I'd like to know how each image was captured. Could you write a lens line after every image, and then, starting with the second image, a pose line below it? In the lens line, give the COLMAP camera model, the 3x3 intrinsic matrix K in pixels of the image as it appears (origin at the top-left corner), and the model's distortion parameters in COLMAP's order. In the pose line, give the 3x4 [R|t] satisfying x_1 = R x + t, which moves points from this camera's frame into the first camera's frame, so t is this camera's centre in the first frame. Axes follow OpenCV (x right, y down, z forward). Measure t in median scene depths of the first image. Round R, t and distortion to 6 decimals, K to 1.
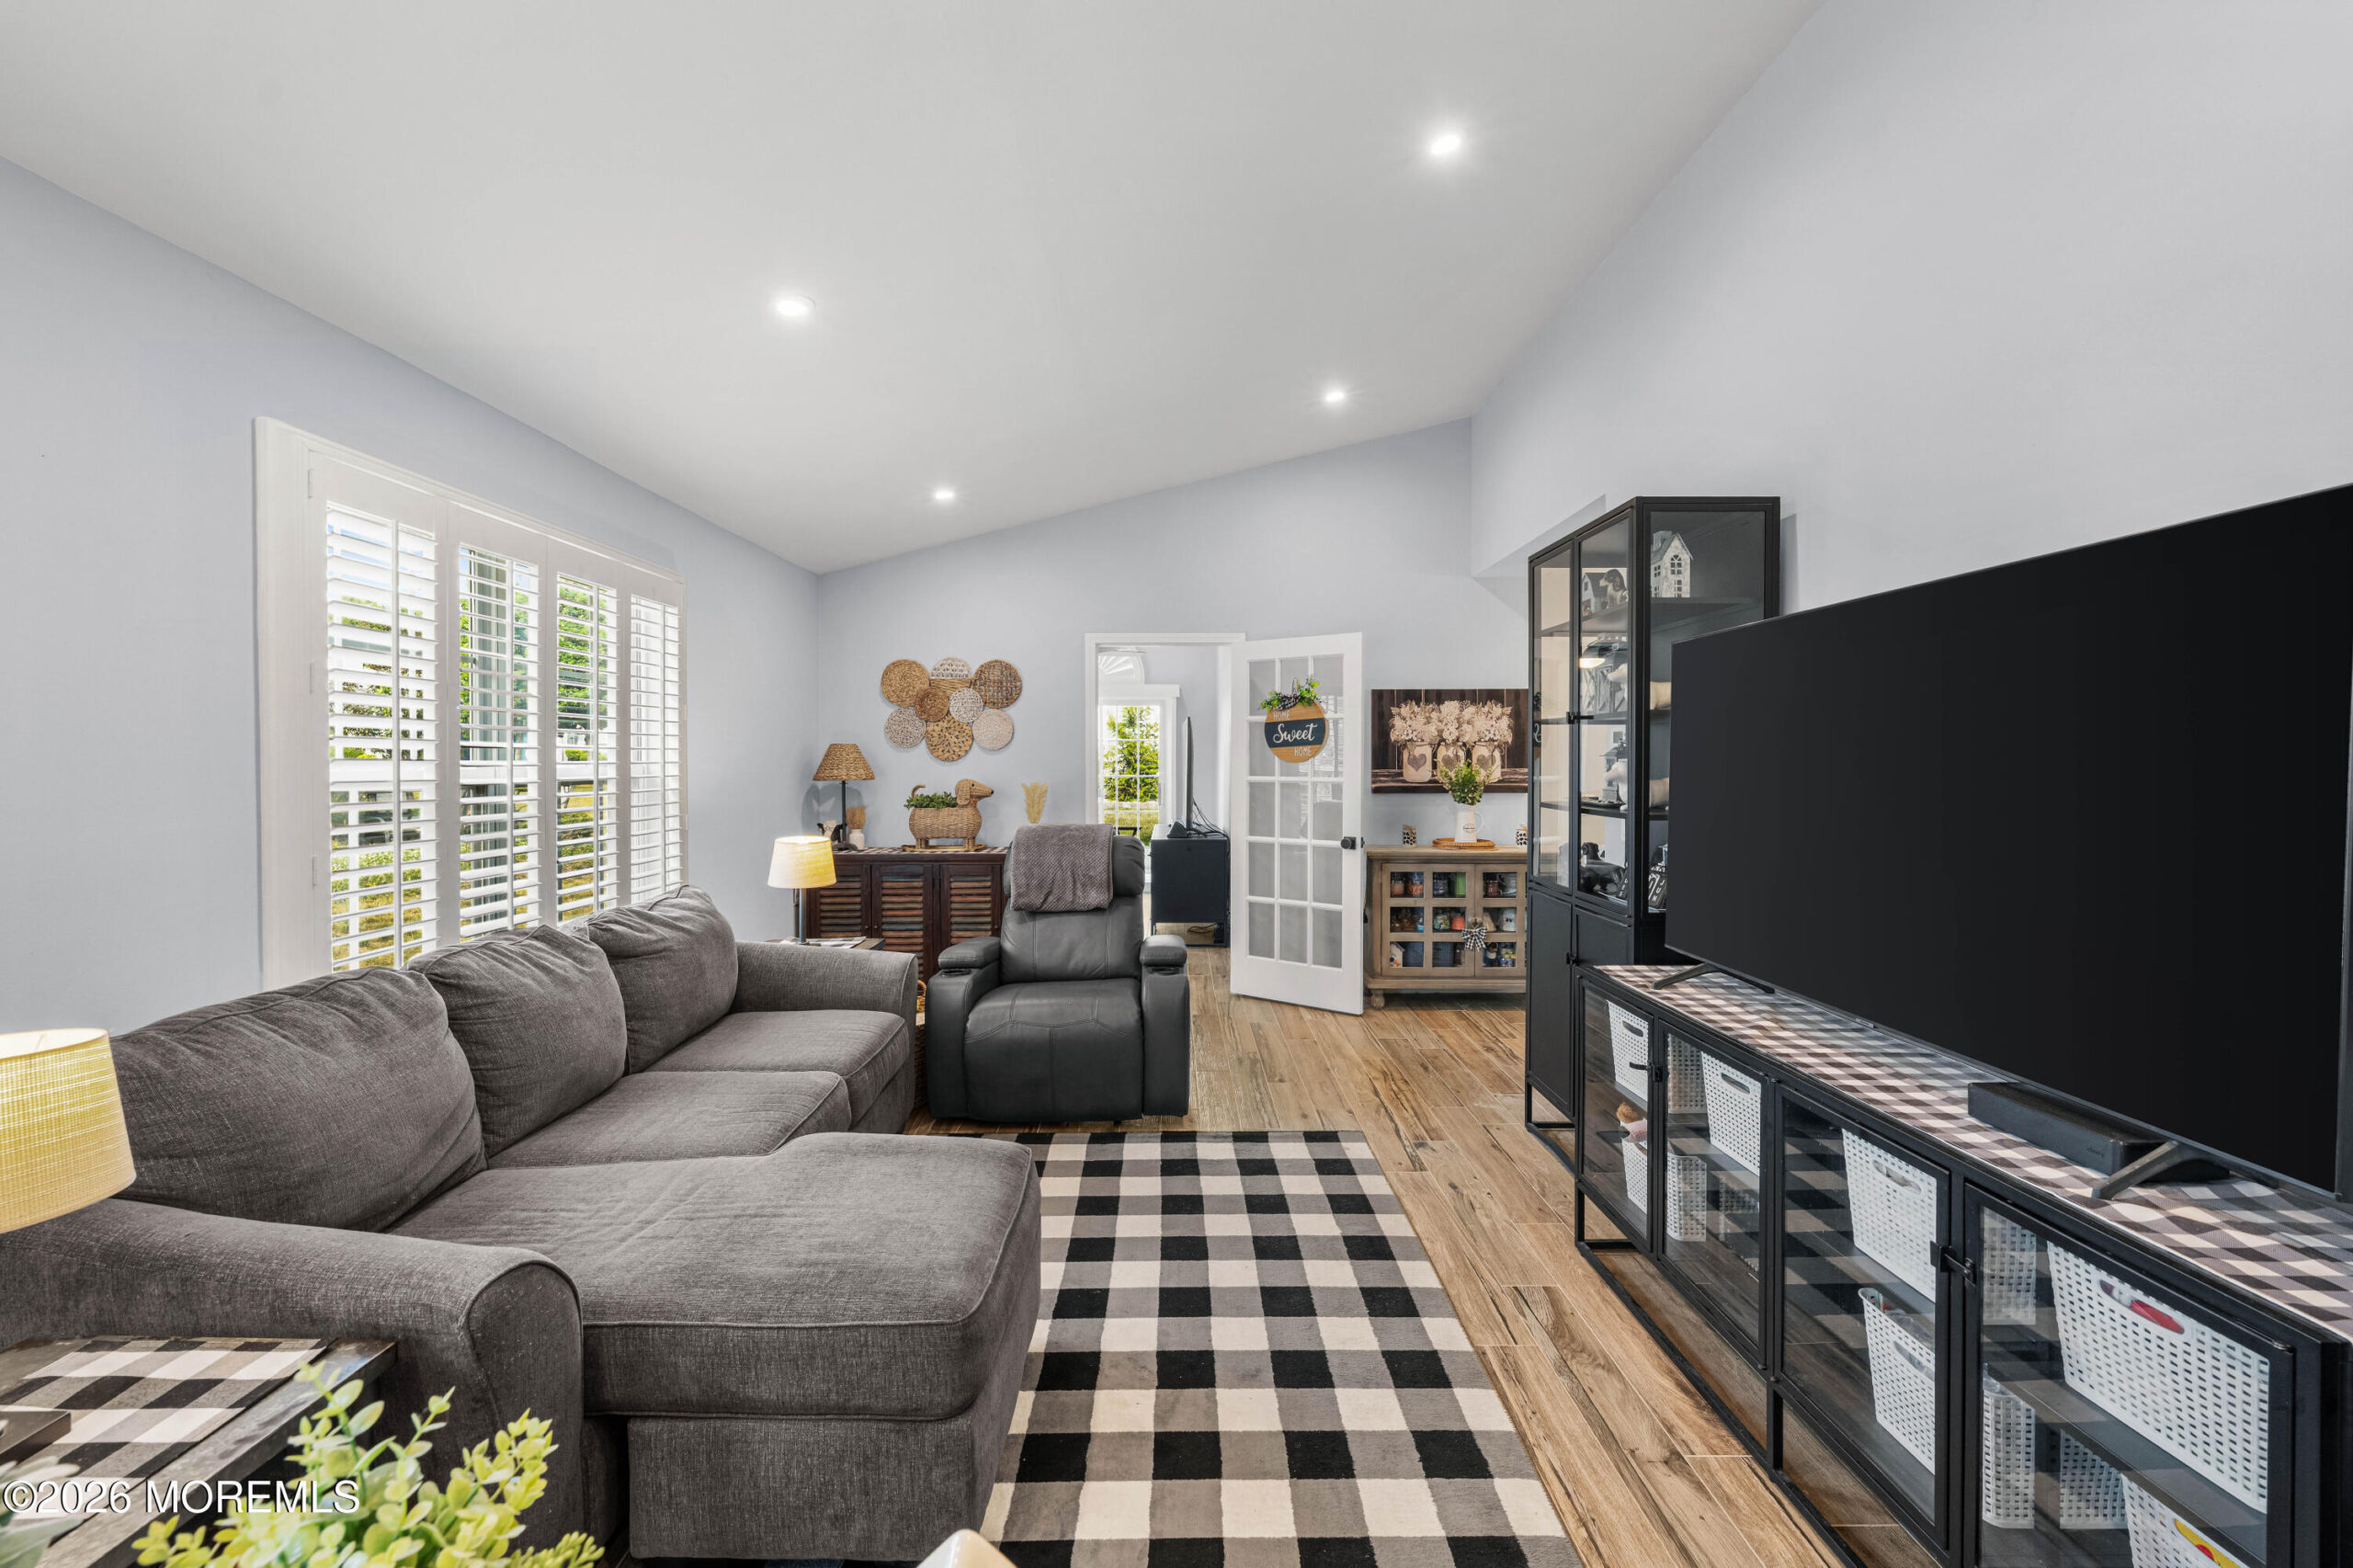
lens RADIAL K [[936.1, 0, 1174.1], [0, 936.1, 766.5], [0, 0, 1]] dist [0.001113, -0.000061]
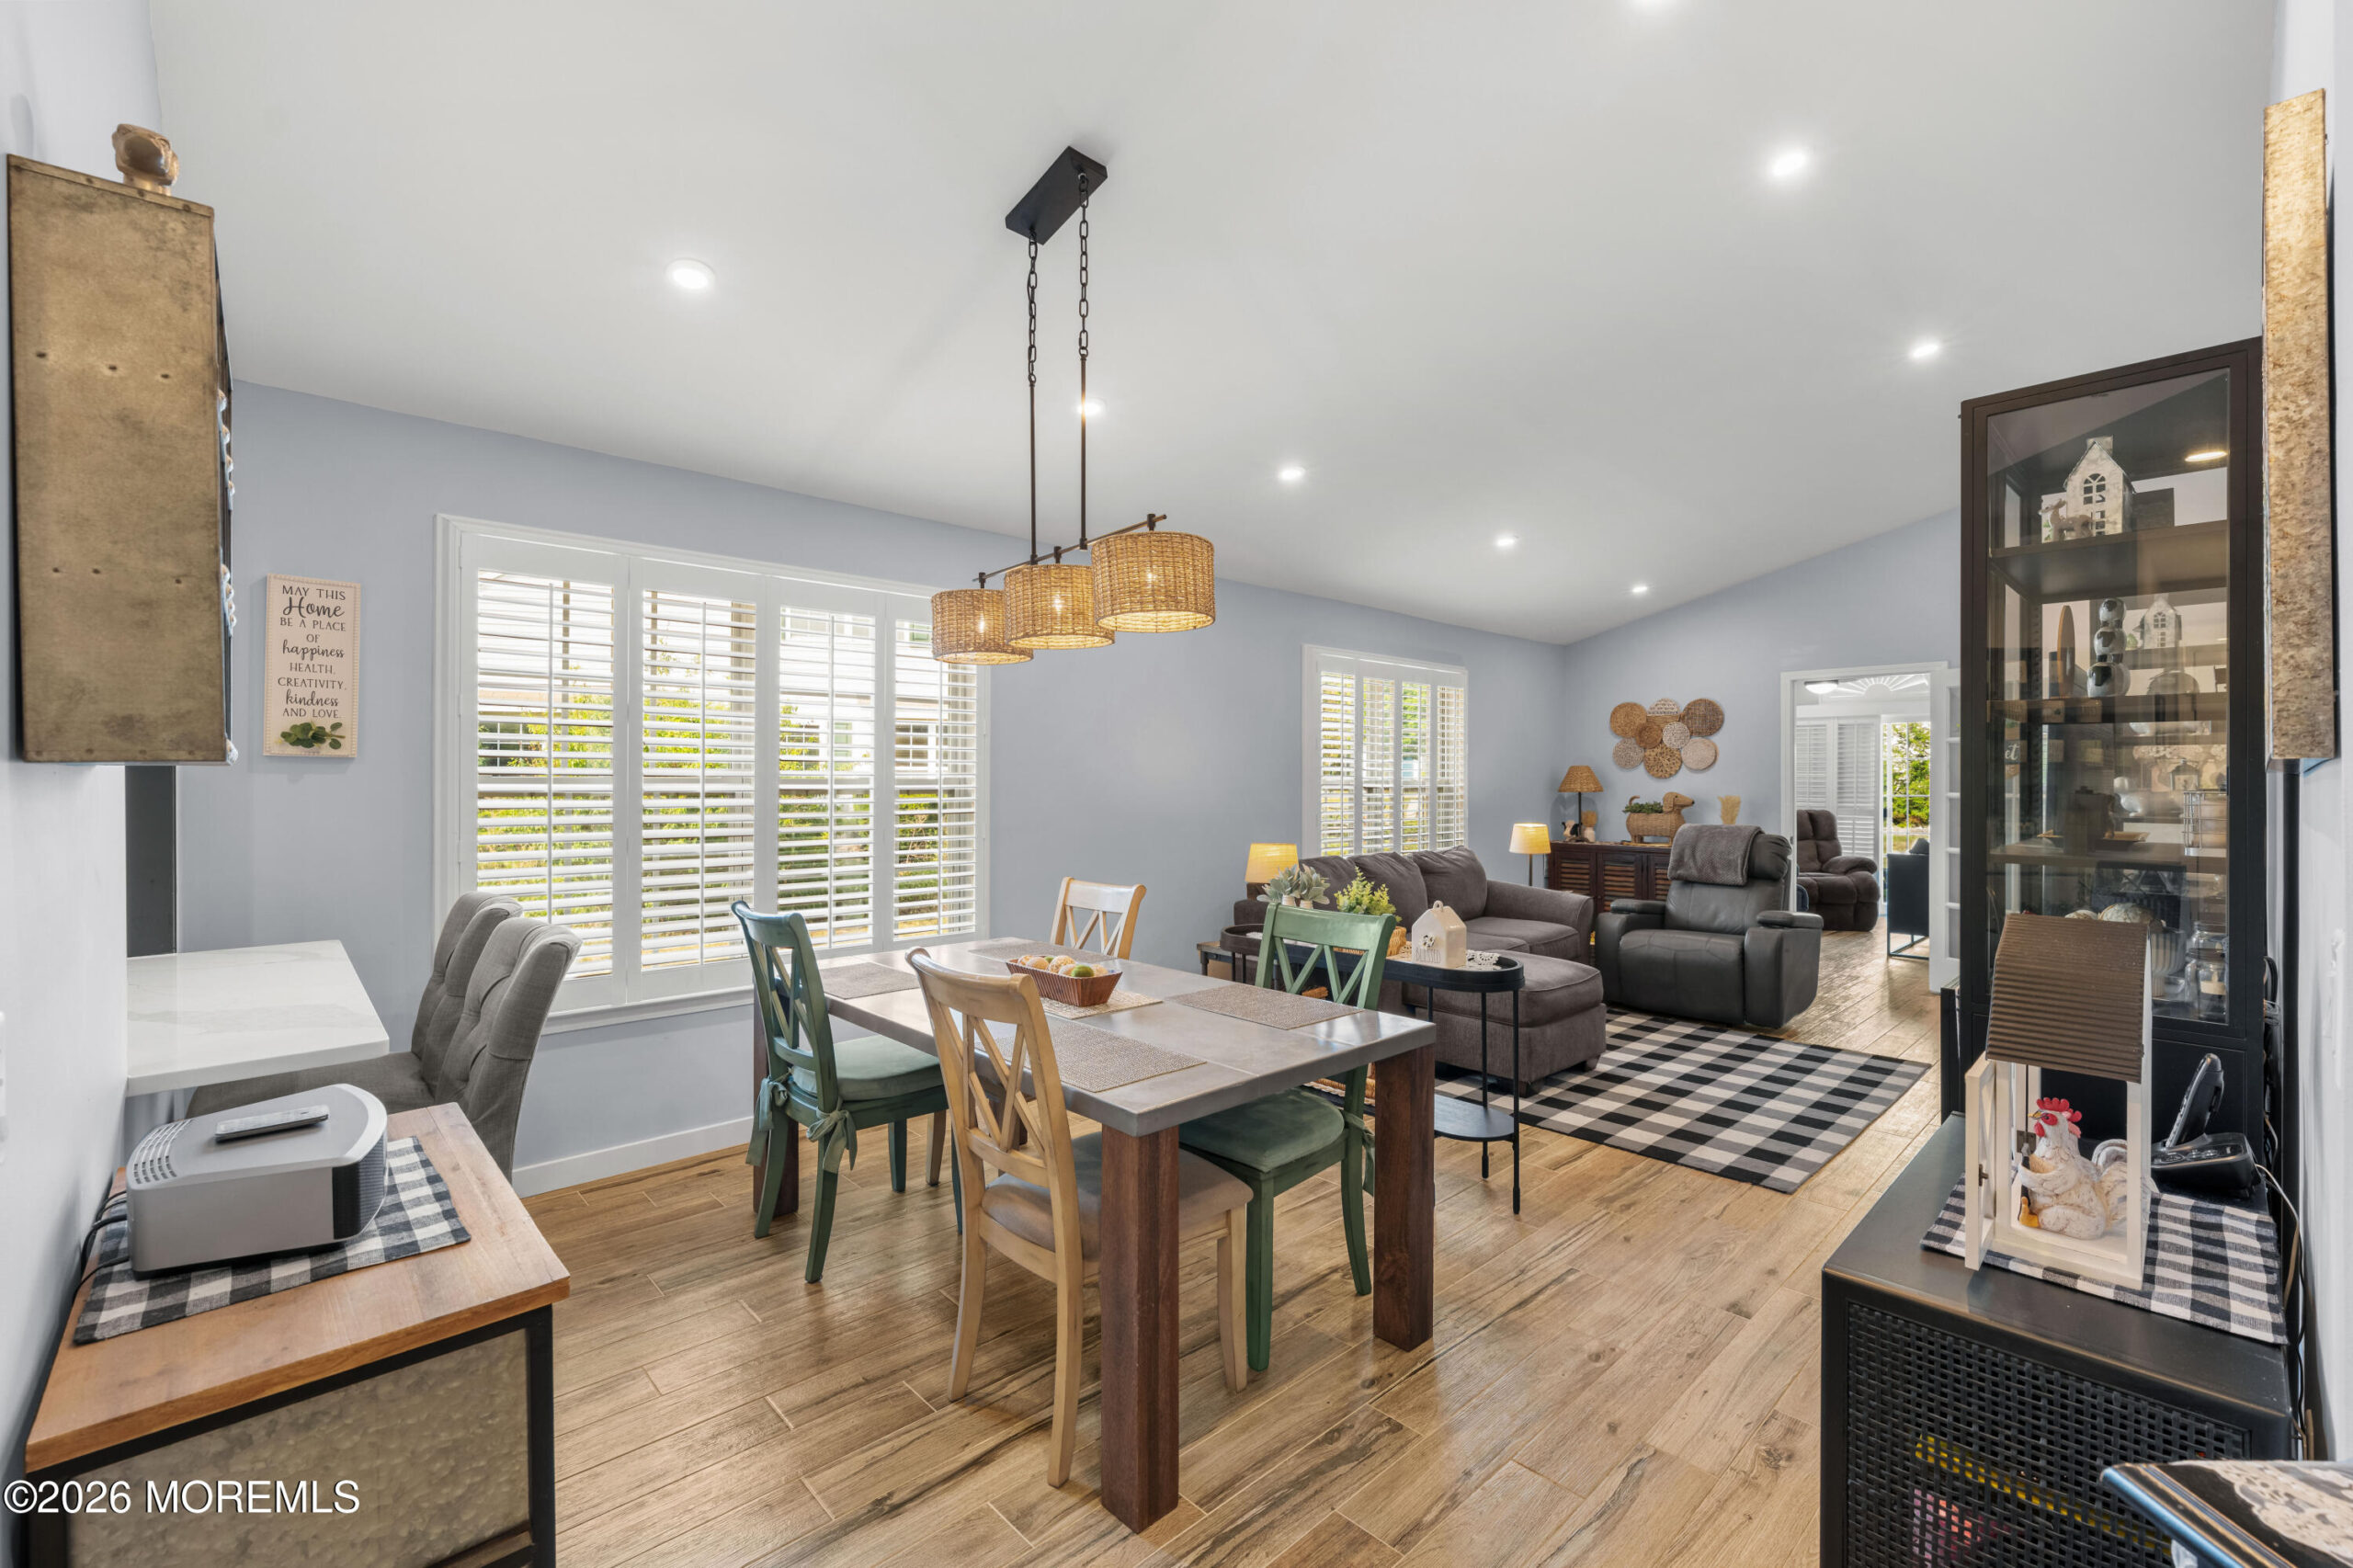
lens RADIAL K [[986.3, 0, 1169.9], [0, 986.3, 777.9], [0, 0, 1]] dist [-0.000167, -0.000012]
pose [[0.677901, 0.001287, -0.735152, 0.316124], [-0.008460, 0.999946, -0.006051, 0.007858], [0.735105, 0.010321, 0.677875, -0.451375]]
